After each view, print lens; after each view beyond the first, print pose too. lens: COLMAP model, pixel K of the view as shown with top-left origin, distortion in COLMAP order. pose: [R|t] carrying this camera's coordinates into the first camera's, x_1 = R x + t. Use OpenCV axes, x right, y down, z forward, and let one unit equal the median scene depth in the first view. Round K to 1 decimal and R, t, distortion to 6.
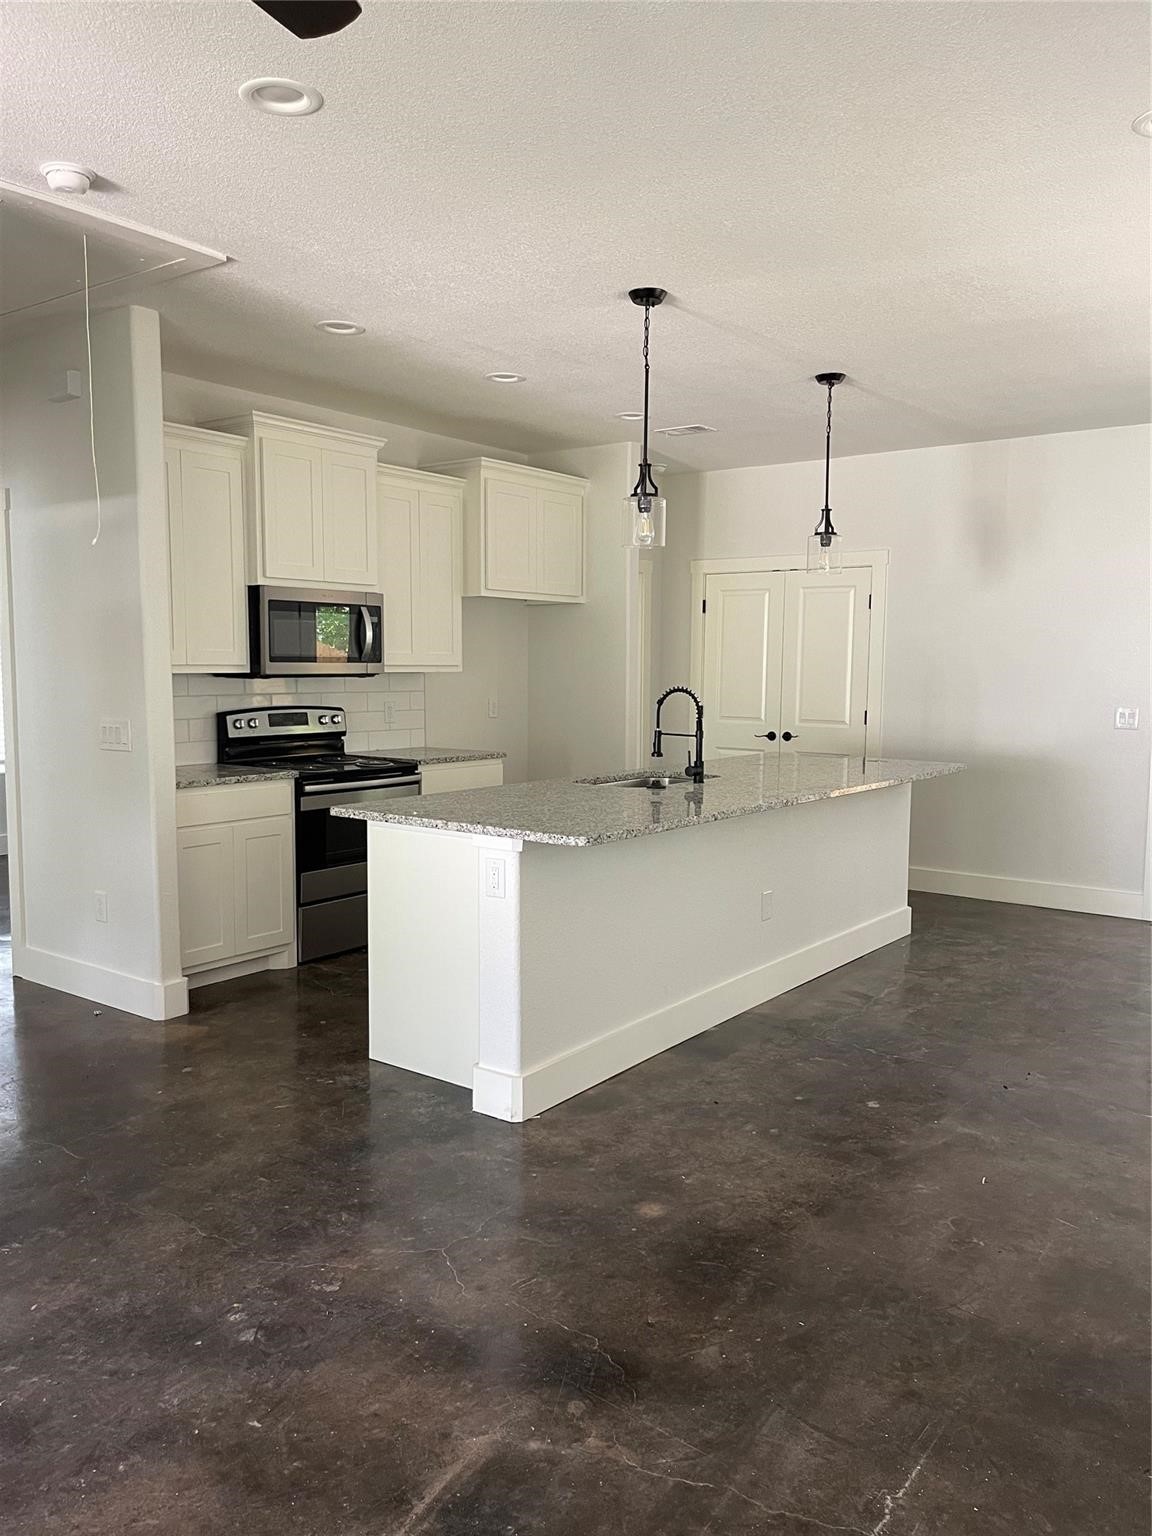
lens RADIAL K [[1150.9, 0, 576.0], [0, 1150.9, 768.0], [0, 0, 1]] dist [0.000146, -0.000448]
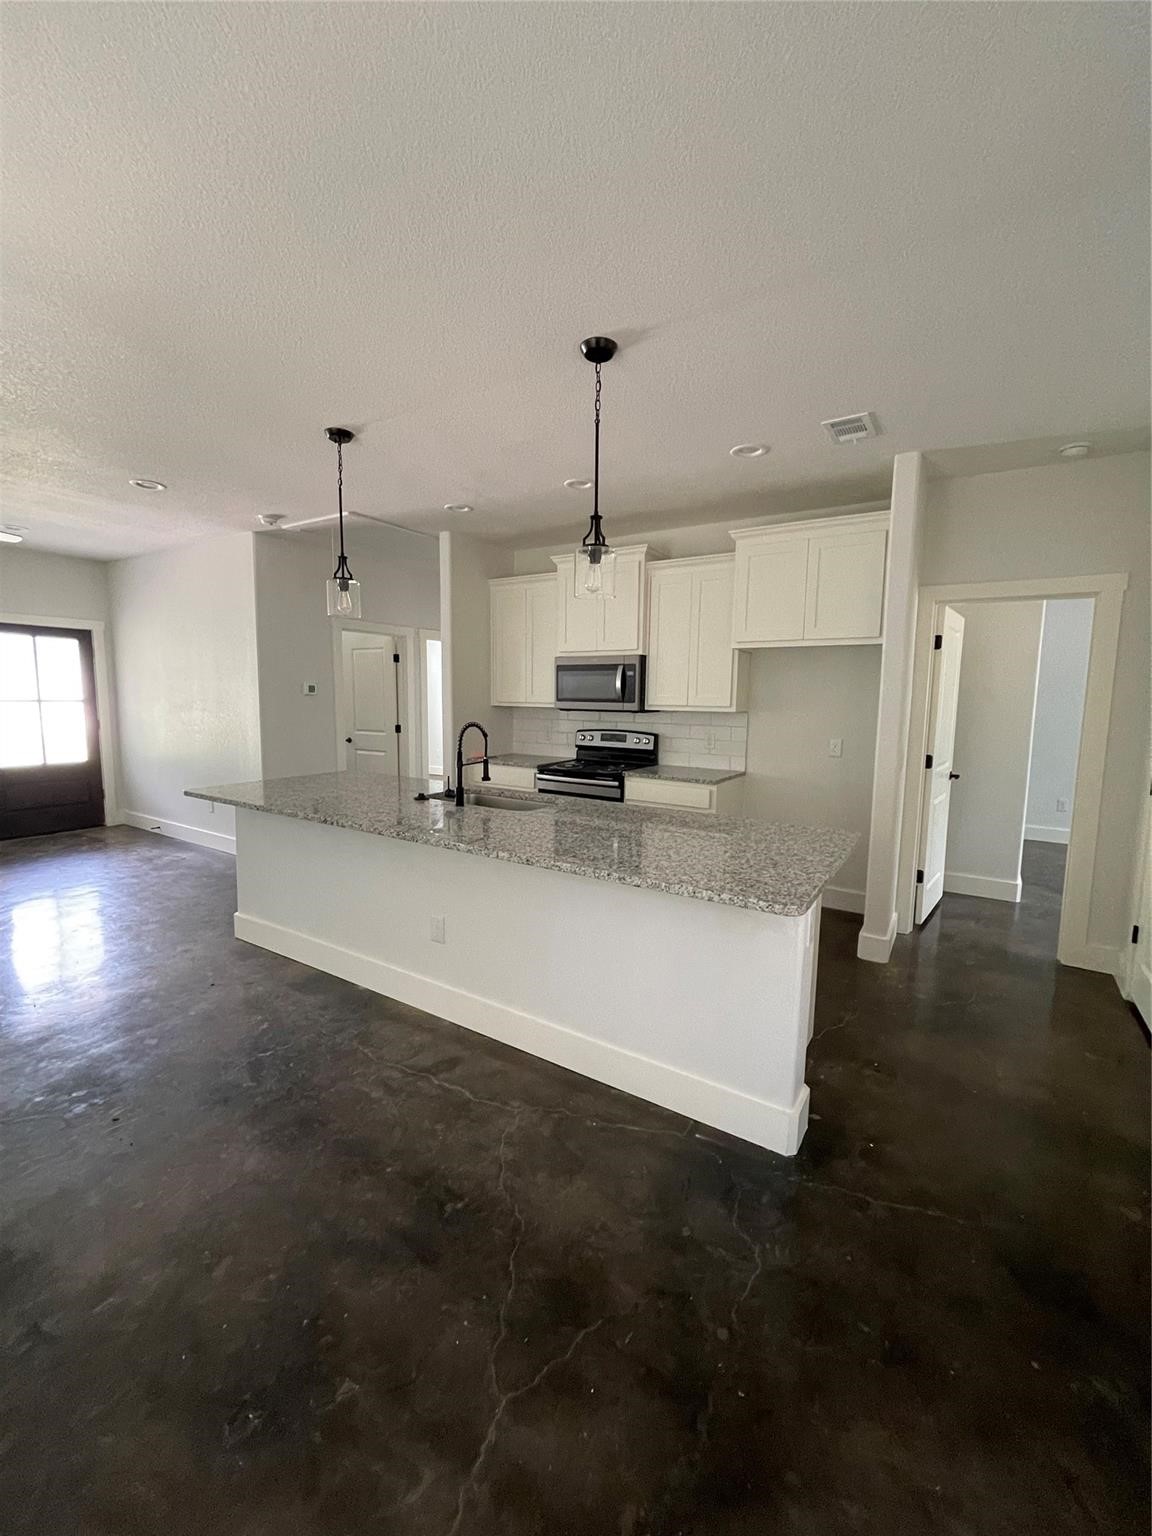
lens RADIAL K [[616.8, 0, 576.0], [0, 616.8, 768.0], [0, 0, 1]] dist [0.001663, 0.000062]
pose [[0.072427, 0.114930, -0.990730, 0.659825], [-0.108606, 0.988341, 0.106714, -0.094776], [0.991443, 0.099870, 0.084065, 0.960817]]
